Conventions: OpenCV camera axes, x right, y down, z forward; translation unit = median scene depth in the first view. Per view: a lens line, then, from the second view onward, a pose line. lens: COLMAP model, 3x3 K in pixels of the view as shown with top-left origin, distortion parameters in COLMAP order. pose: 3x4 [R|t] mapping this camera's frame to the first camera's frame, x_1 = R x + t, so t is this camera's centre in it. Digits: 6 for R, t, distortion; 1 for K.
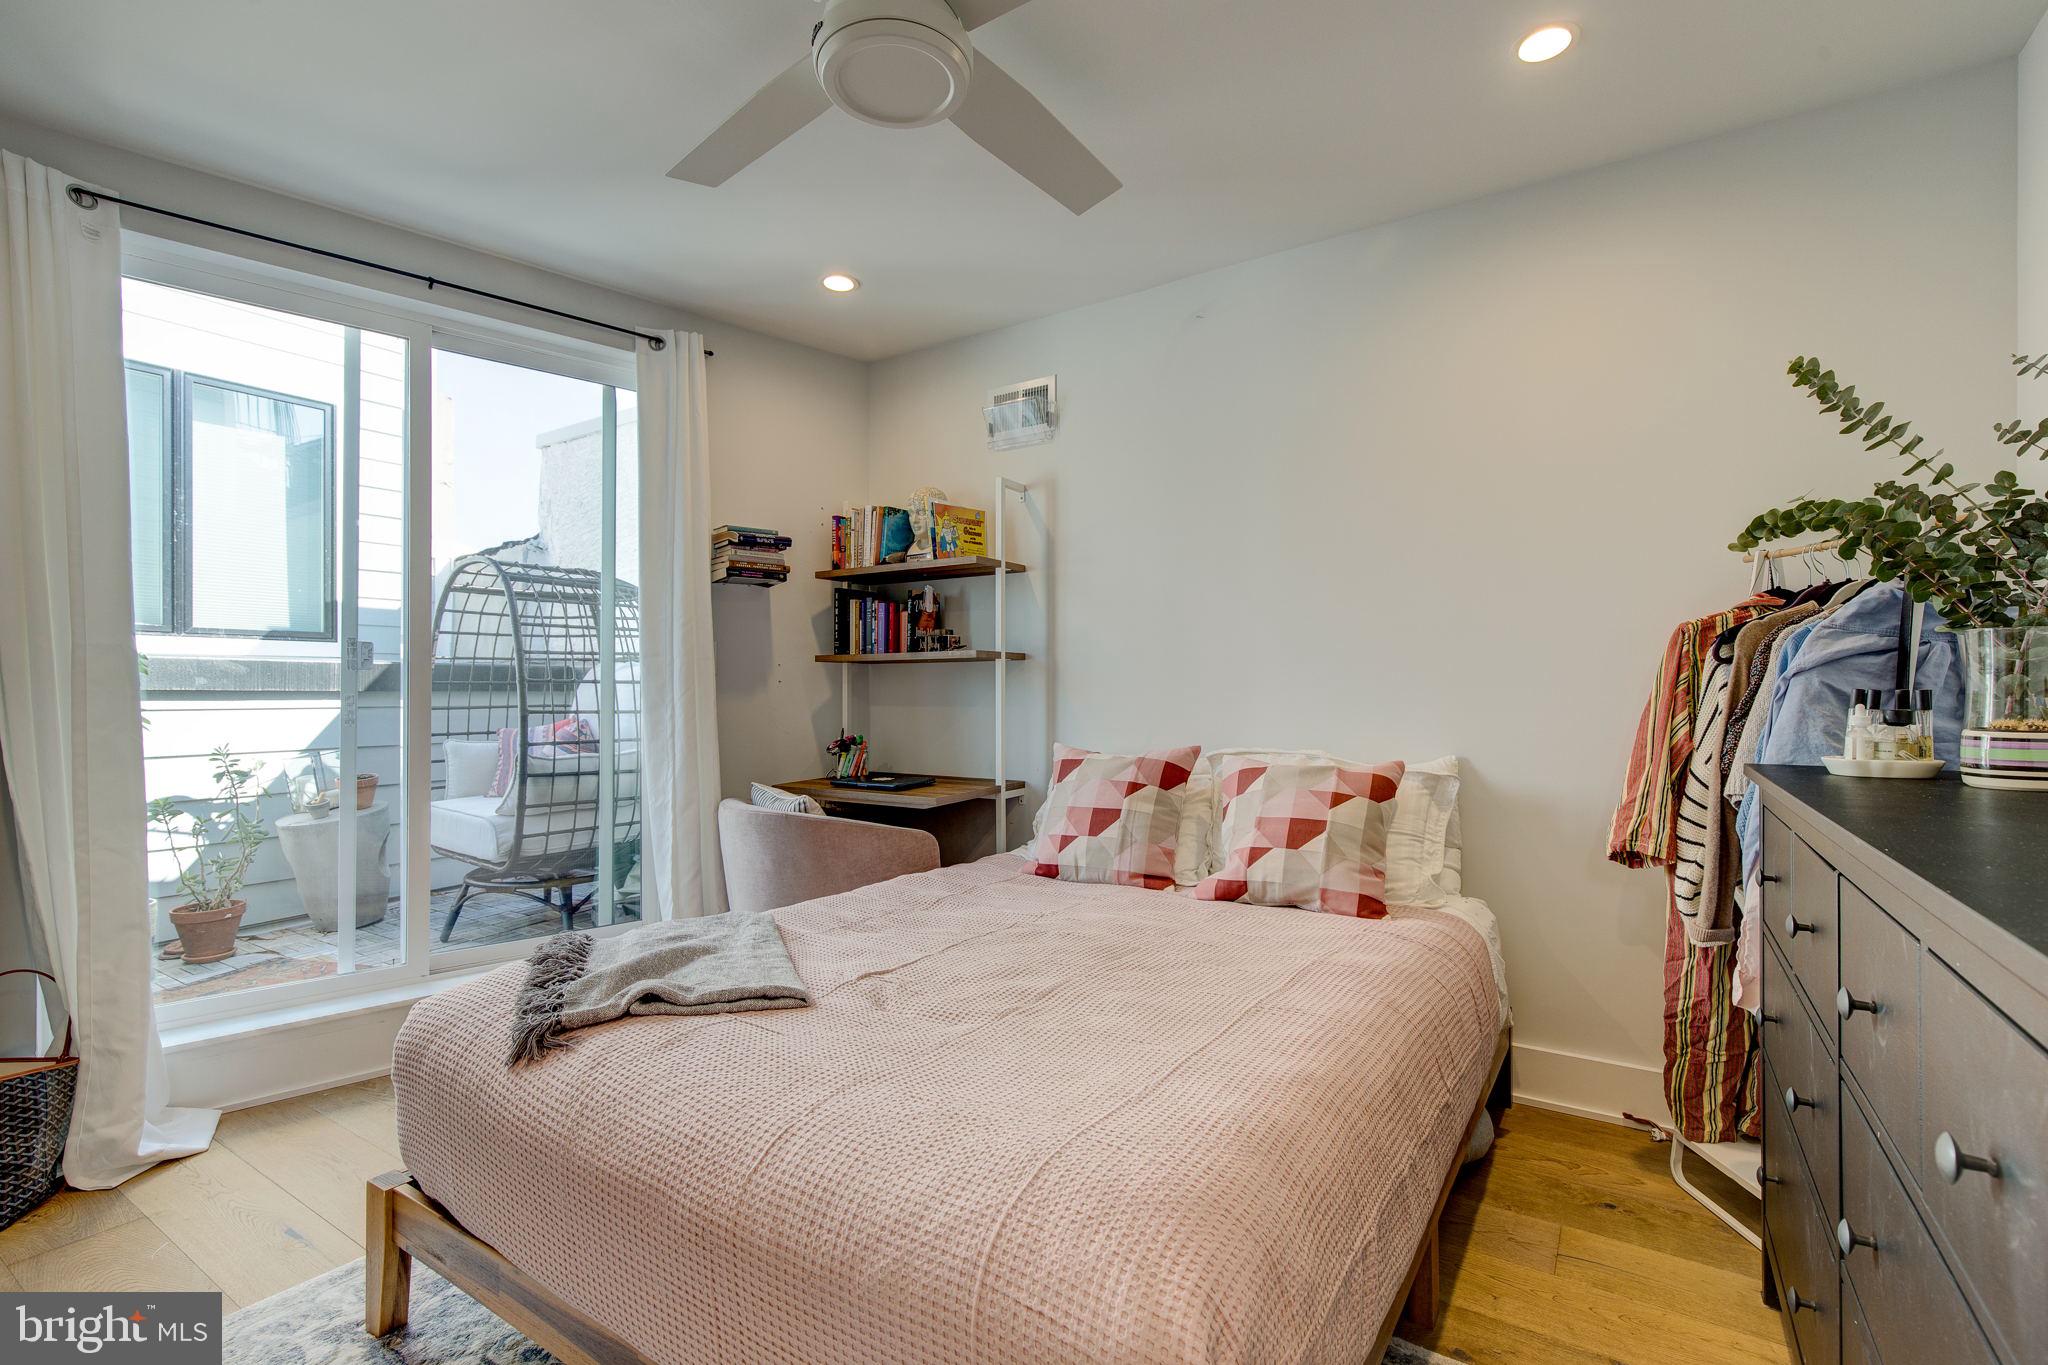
lens RADIAL K [[928.3, 0, 1034.0], [0, 928.3, 695.7], [0, 0, 1]] dist [0.004932, -0.000016]
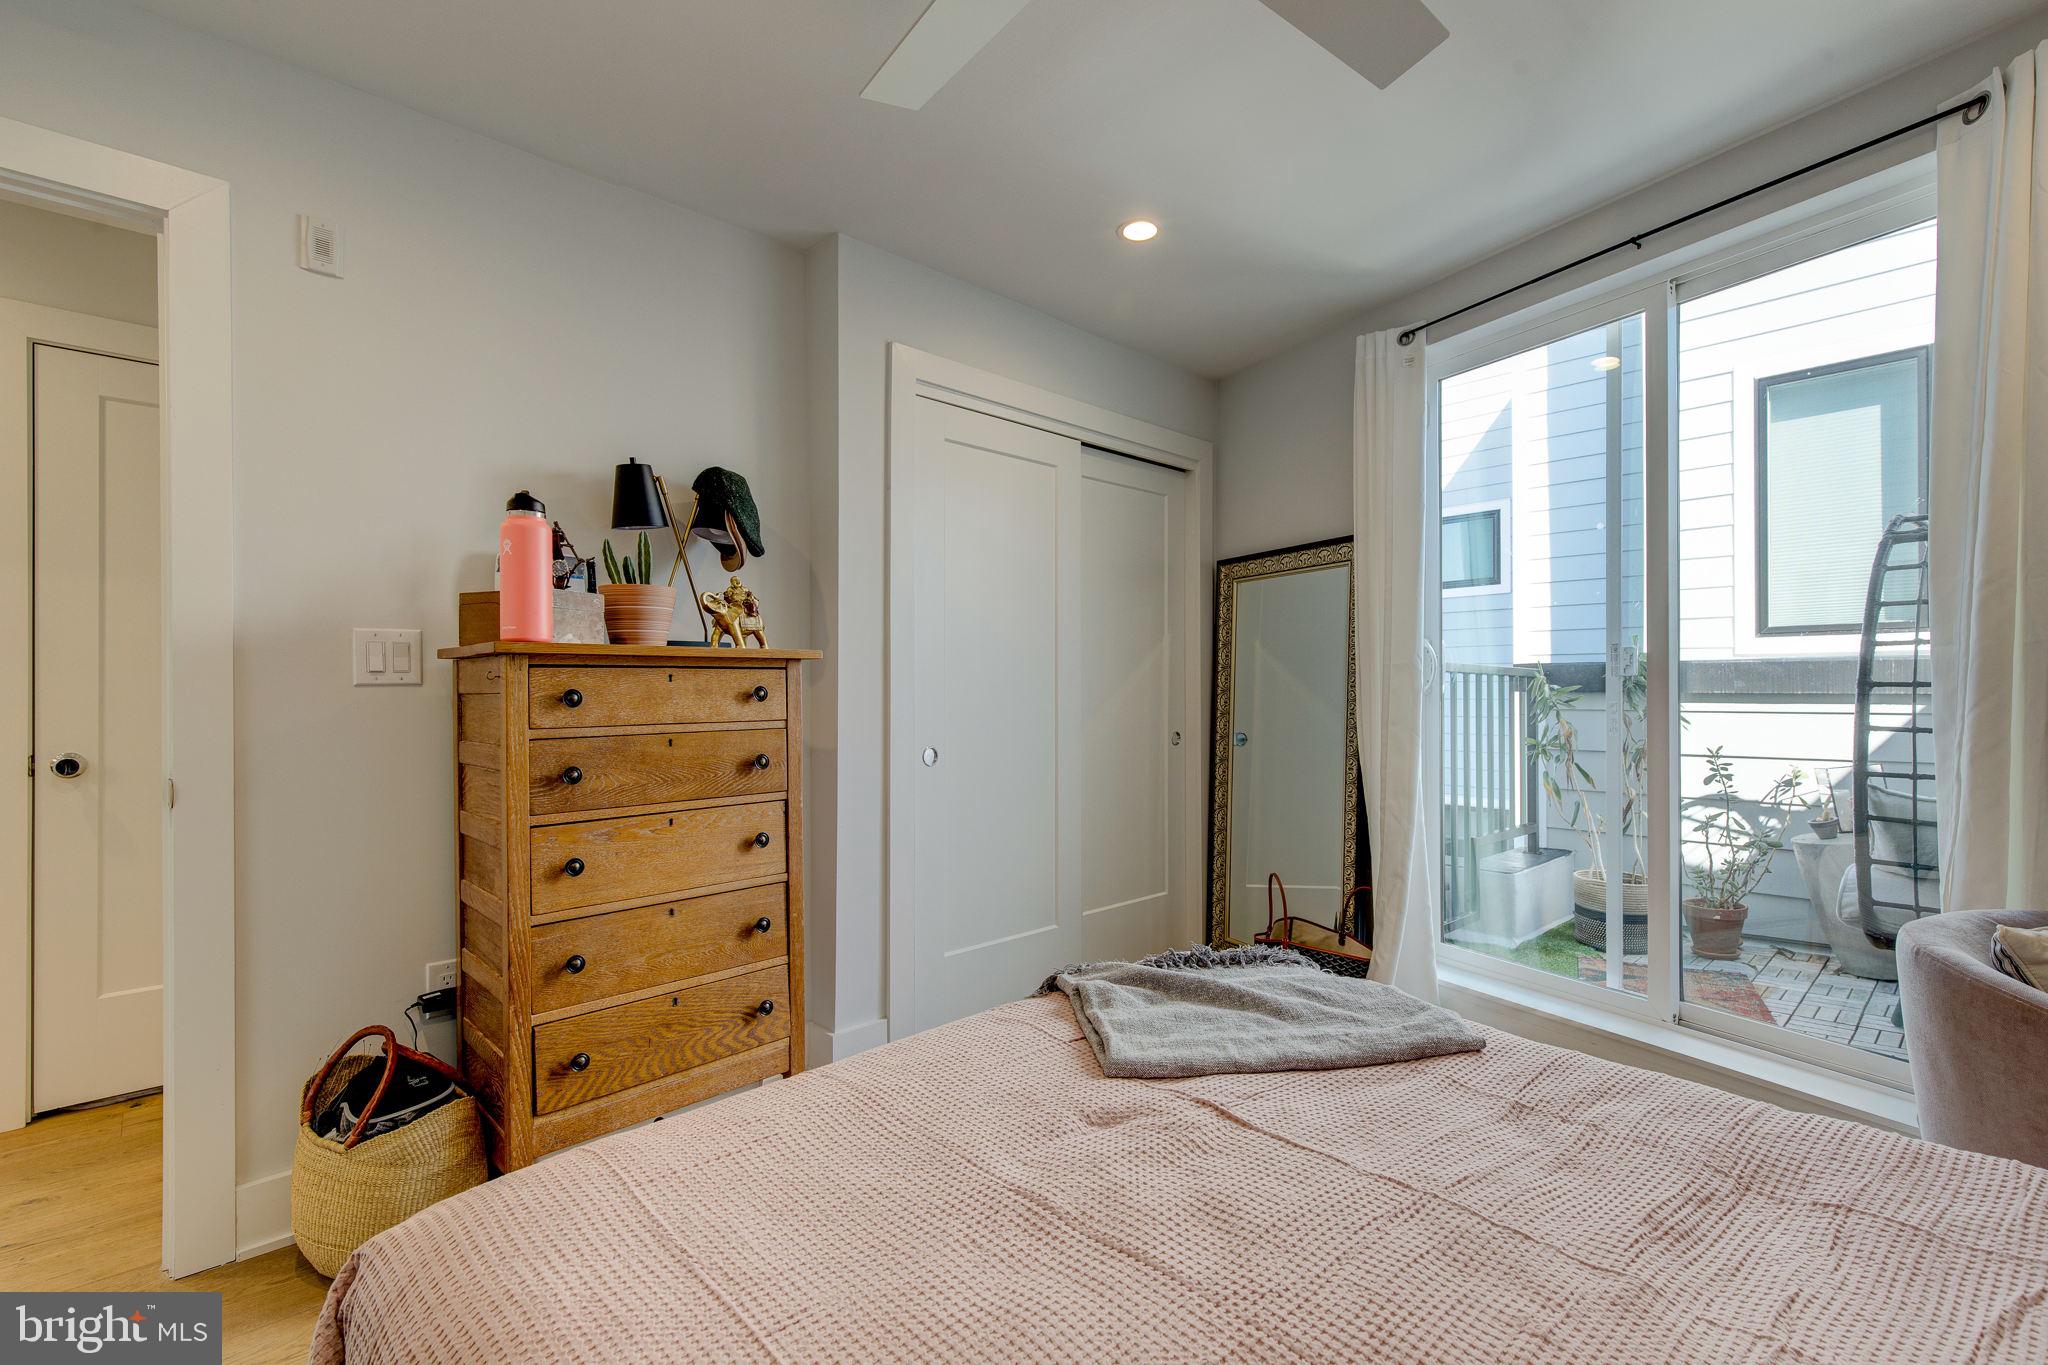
lens RADIAL K [[928.3, 0, 1038.3], [0, 928.3, 686.6], [0, 0, 1]] dist [0.004932, -0.000016]
pose [[-0.239151, 0.000065, -0.970982, 0.306731], [0.003763, 0.999993, -0.000860, -0.016228], [0.970975, -0.003860, -0.239150, 0.565073]]
